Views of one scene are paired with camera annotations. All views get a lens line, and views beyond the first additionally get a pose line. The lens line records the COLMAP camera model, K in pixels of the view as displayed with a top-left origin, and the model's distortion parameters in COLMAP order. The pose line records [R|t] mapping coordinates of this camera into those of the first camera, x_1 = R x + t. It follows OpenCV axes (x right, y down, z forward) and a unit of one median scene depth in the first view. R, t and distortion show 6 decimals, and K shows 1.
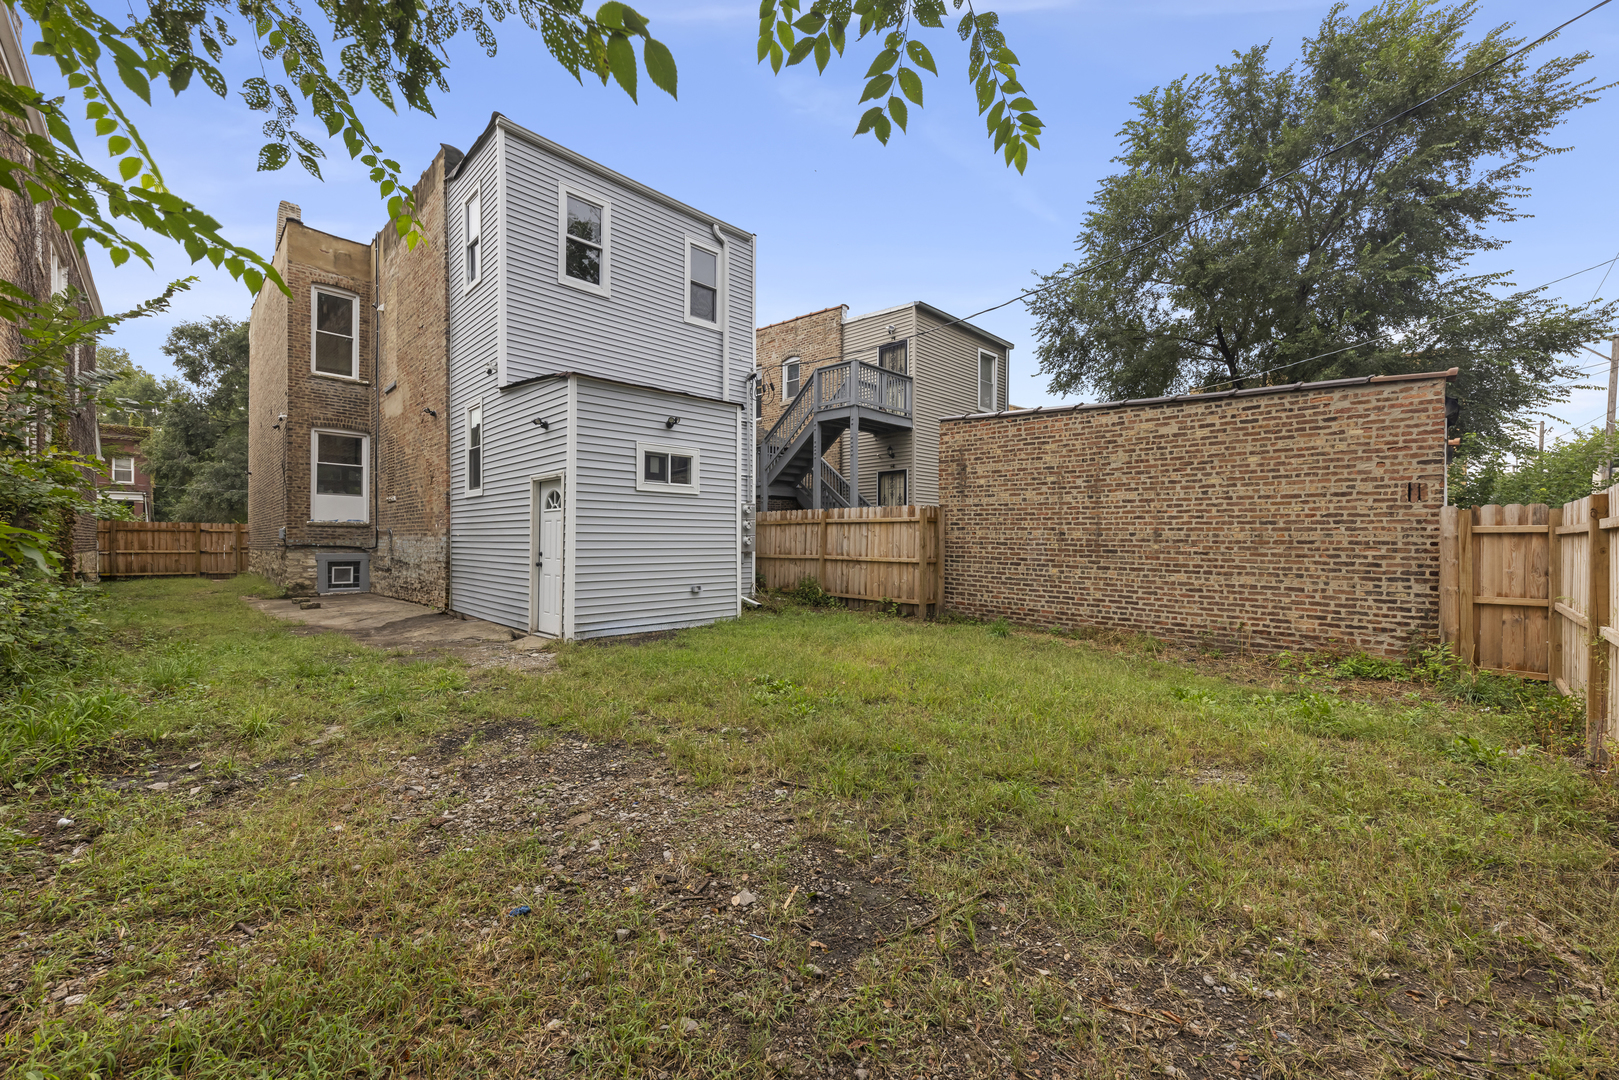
lens RADIAL K [[619.2, 0, 809.5], [0, 619.2, 540.0], [0, 0, 1]] dist [0.010908, -0.000122]
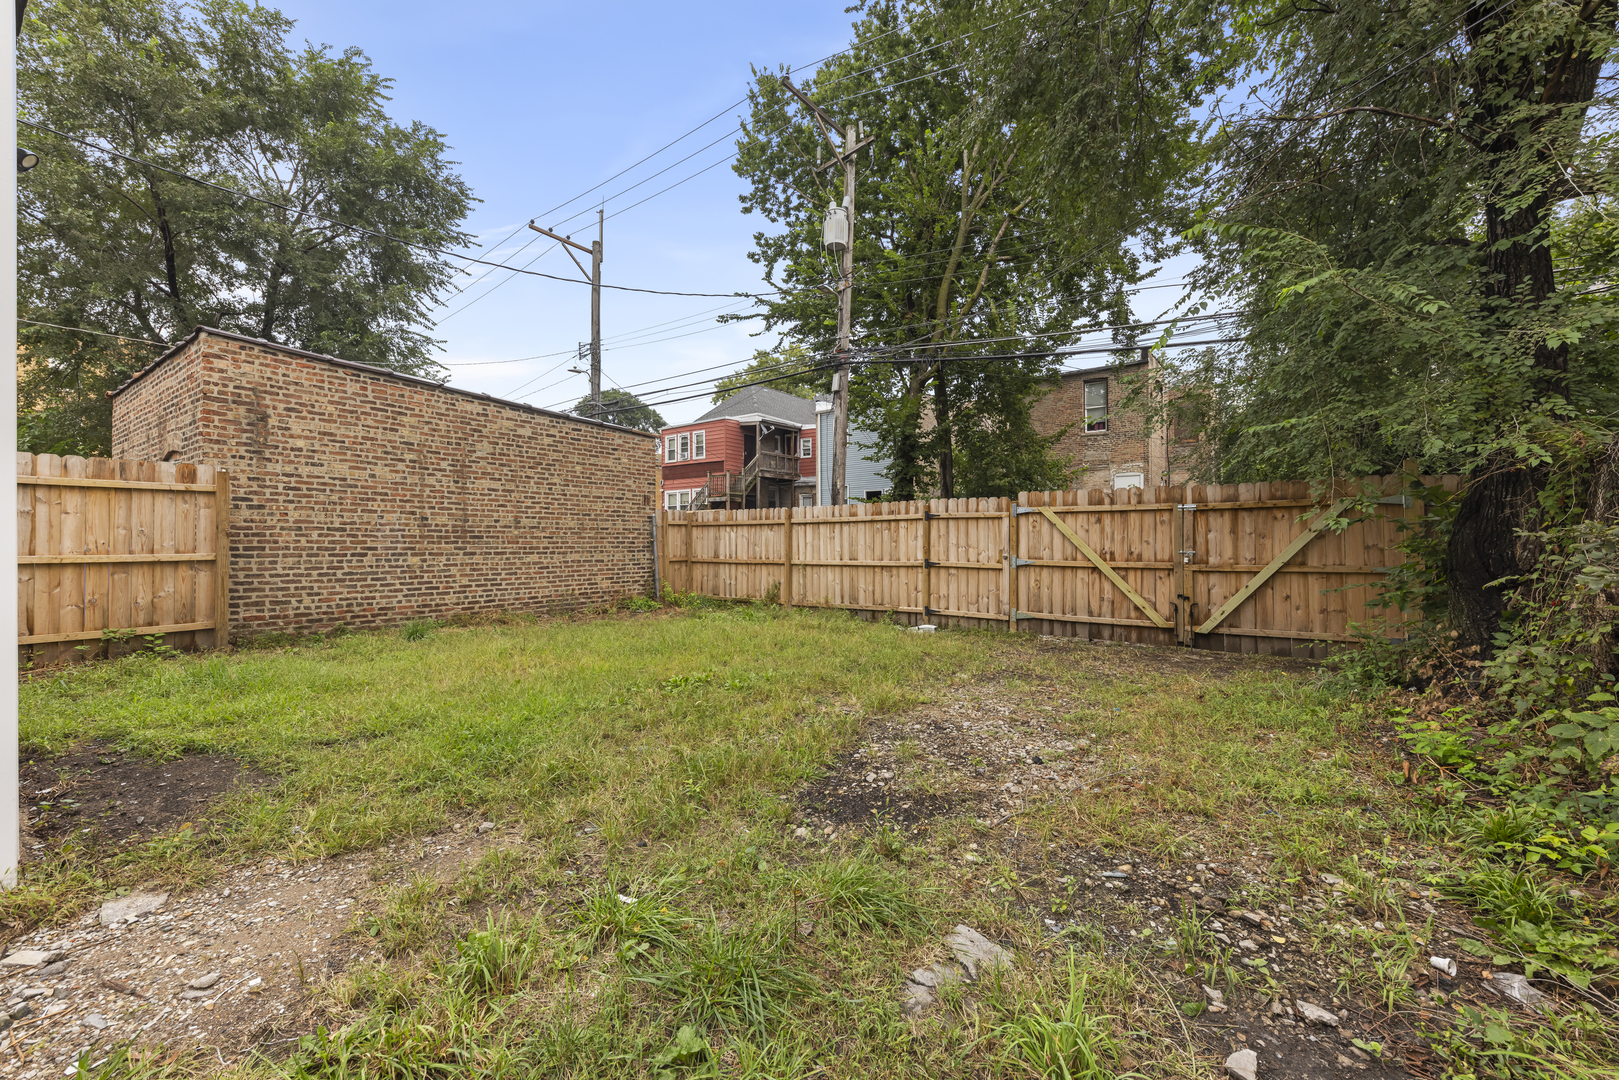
lens RADIAL K [[619.2, 0, 809.5], [0, 619.2, 540.0], [0, 0, 1]] dist [0.010908, -0.000122]
pose [[-0.142954, -0.006106, 0.989710, -0.596155], [0.004190, 0.999968, 0.006775, 0.017988], [-0.989720, 0.005115, -0.142924, 0.586740]]
